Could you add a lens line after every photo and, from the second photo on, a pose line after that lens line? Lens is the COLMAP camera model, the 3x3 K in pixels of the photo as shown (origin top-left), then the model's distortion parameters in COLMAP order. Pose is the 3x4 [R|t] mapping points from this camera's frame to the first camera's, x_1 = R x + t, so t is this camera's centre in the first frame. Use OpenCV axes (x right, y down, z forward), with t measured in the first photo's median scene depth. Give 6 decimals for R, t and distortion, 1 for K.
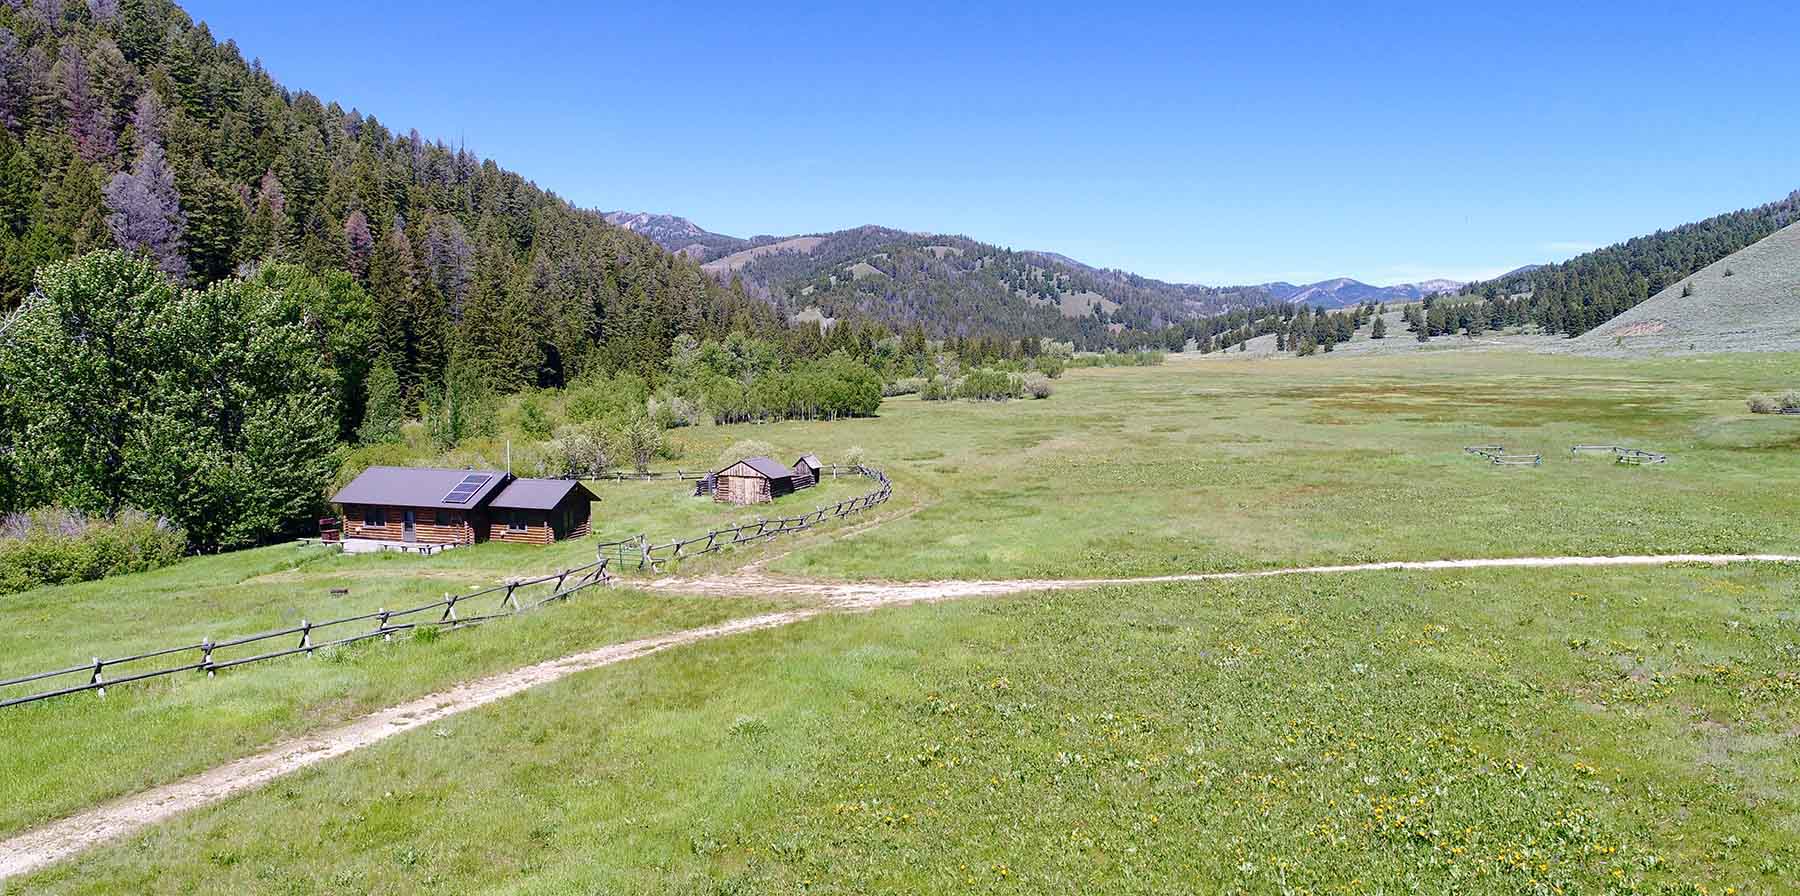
lens RADIAL K [[1209.7, 0, 897.1], [0, 1209.7, 520.1], [0, 0, 1]] dist [0.004002, -0.003285]
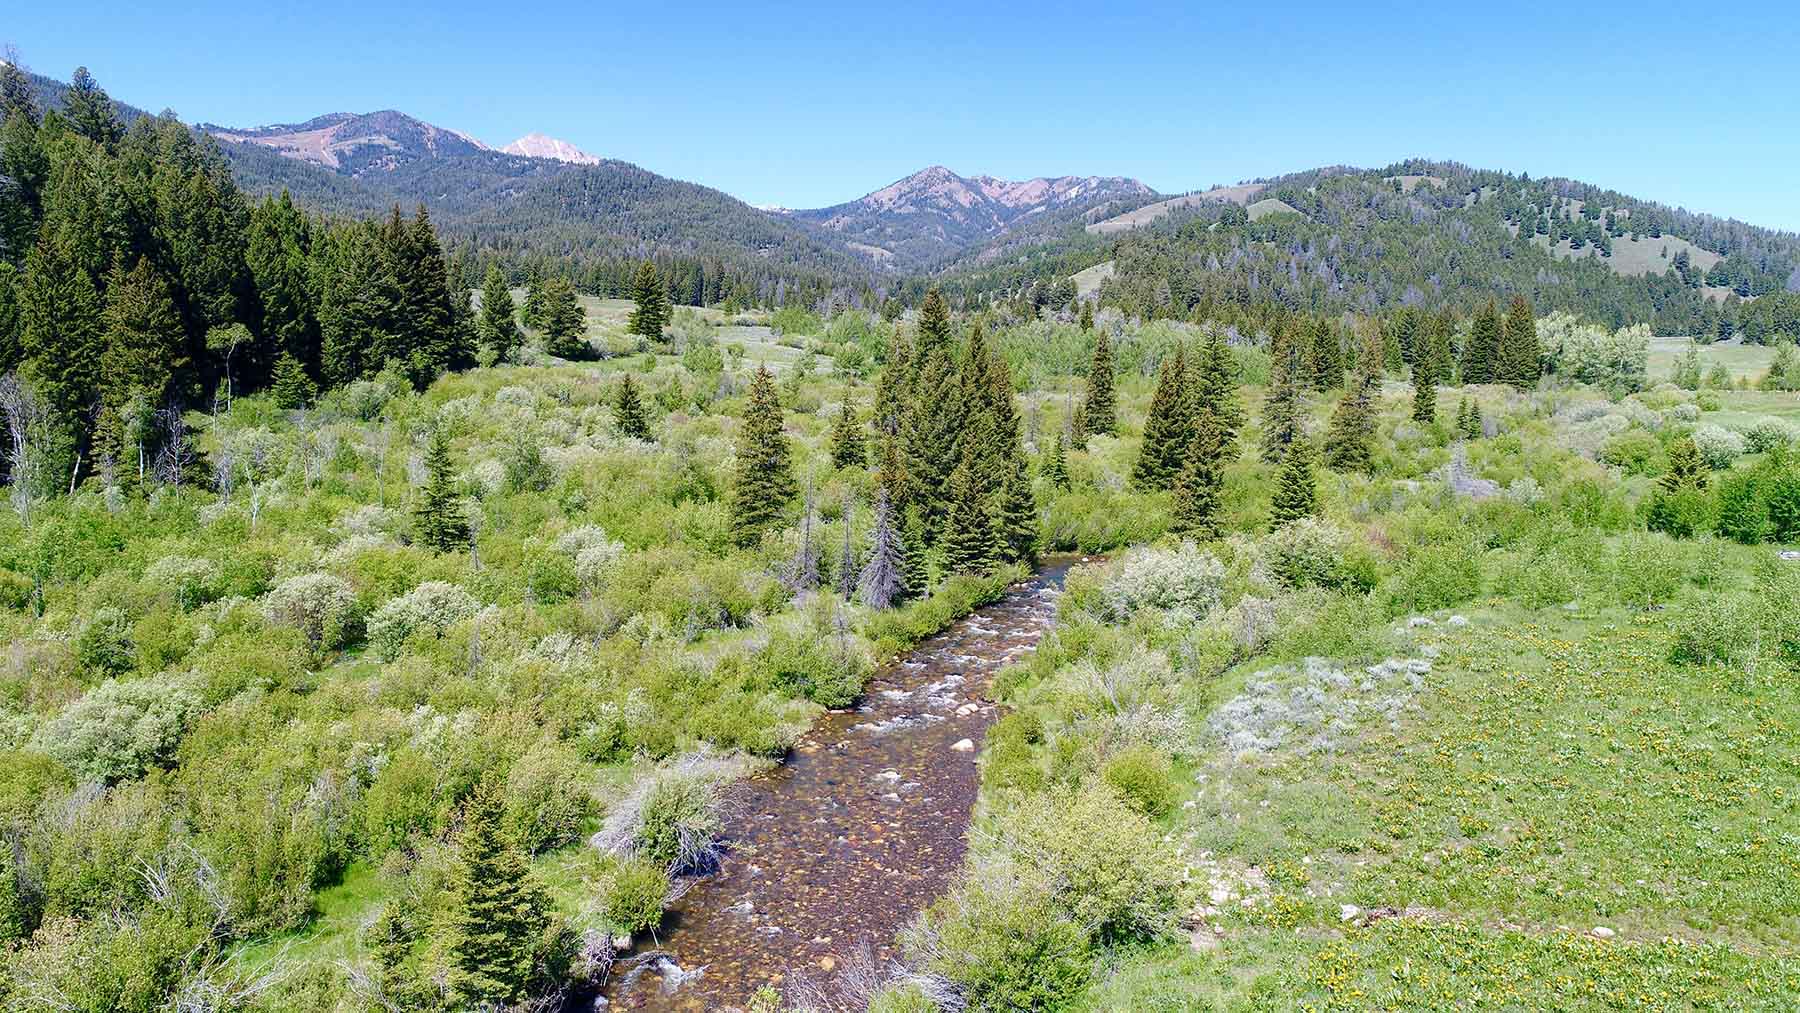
lens RADIAL K [[1212.4, 0, 900.0], [0, 1212.4, 506.5], [0, 0, 1]] dist [0.005718, -0.002522]
pose [[0.925207, 0.056244, -0.375273, 0.040827], [-0.052919, 0.998415, 0.019170, -0.045403], [0.375756, 0.002123, 0.926716, 0.300441]]
